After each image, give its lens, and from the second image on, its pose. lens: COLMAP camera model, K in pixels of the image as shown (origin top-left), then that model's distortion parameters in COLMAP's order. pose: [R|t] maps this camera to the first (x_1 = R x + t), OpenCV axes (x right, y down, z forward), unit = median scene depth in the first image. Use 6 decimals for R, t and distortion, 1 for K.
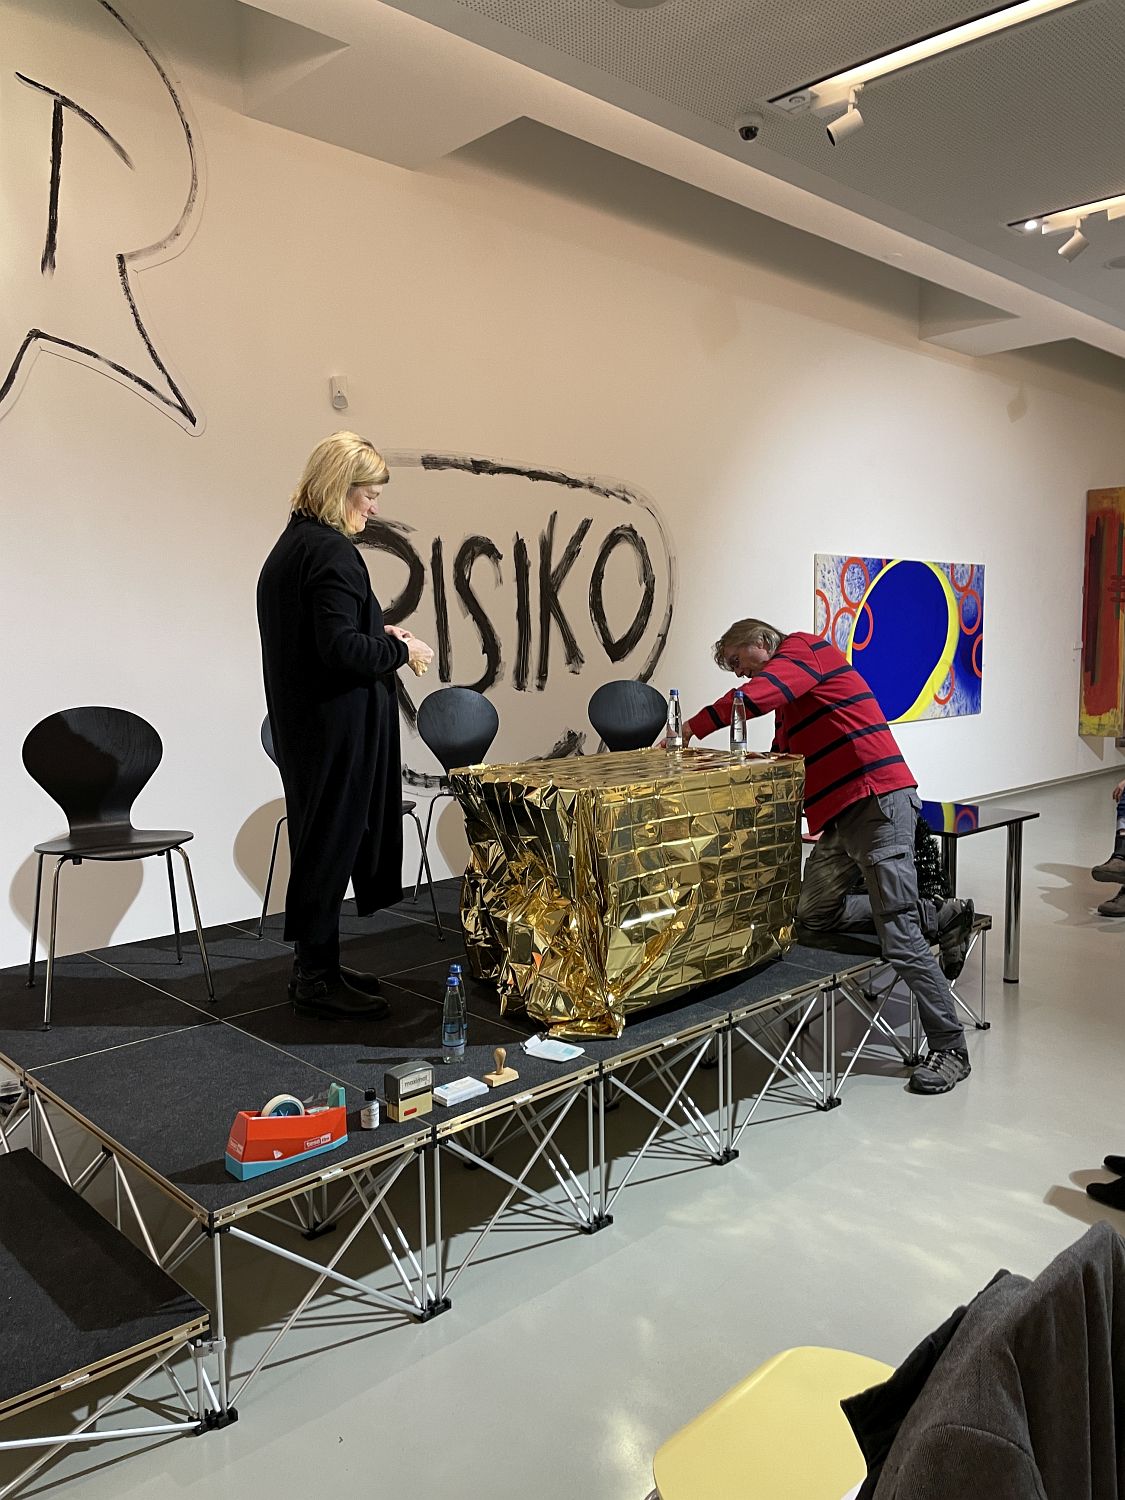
lens RADIAL K [[1137.0, 0, 572.8], [0, 1137.0, 736.4], [0, 0, 1]] dist [0.092756, -0.127443]
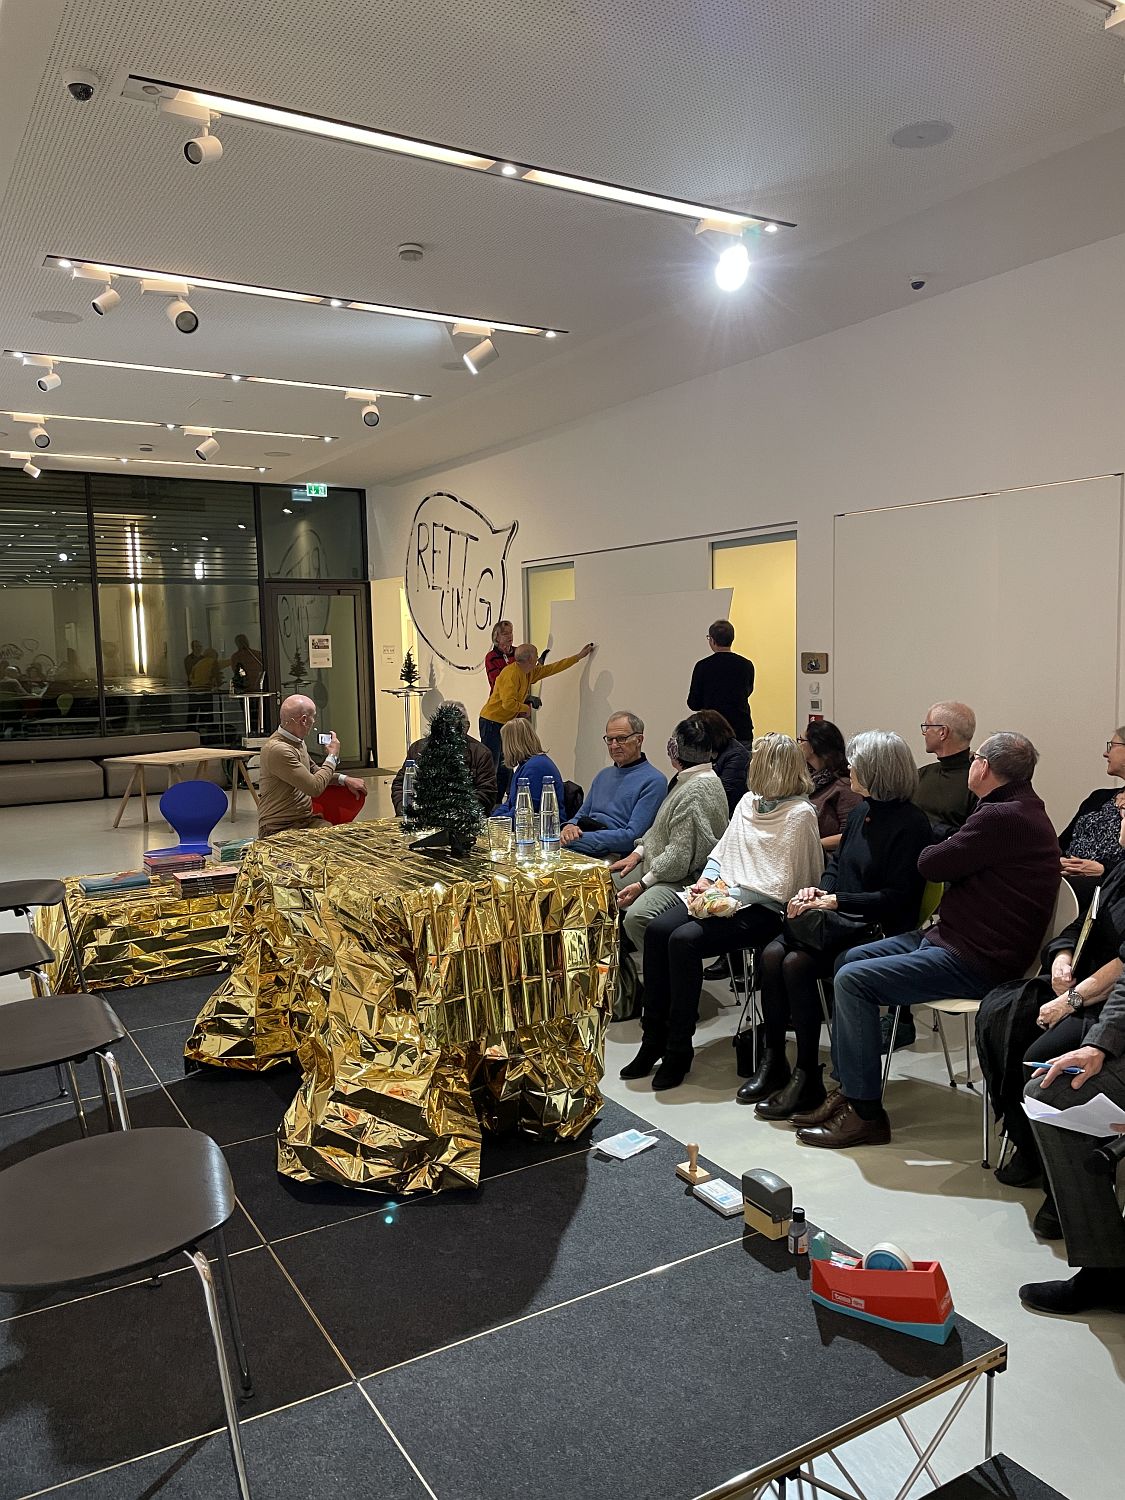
lens RADIAL K [[1140.7, 0, 578.1], [0, 1140.7, 743.7], [0, 0, 1]] dist [0.079159, -0.101280]
pose [[0.216060, -0.080379, 0.973066, -0.466850], [0.105687, 0.992675, 0.058532, -0.055933], [-0.970643, 0.090194, 0.222973, 0.395777]]
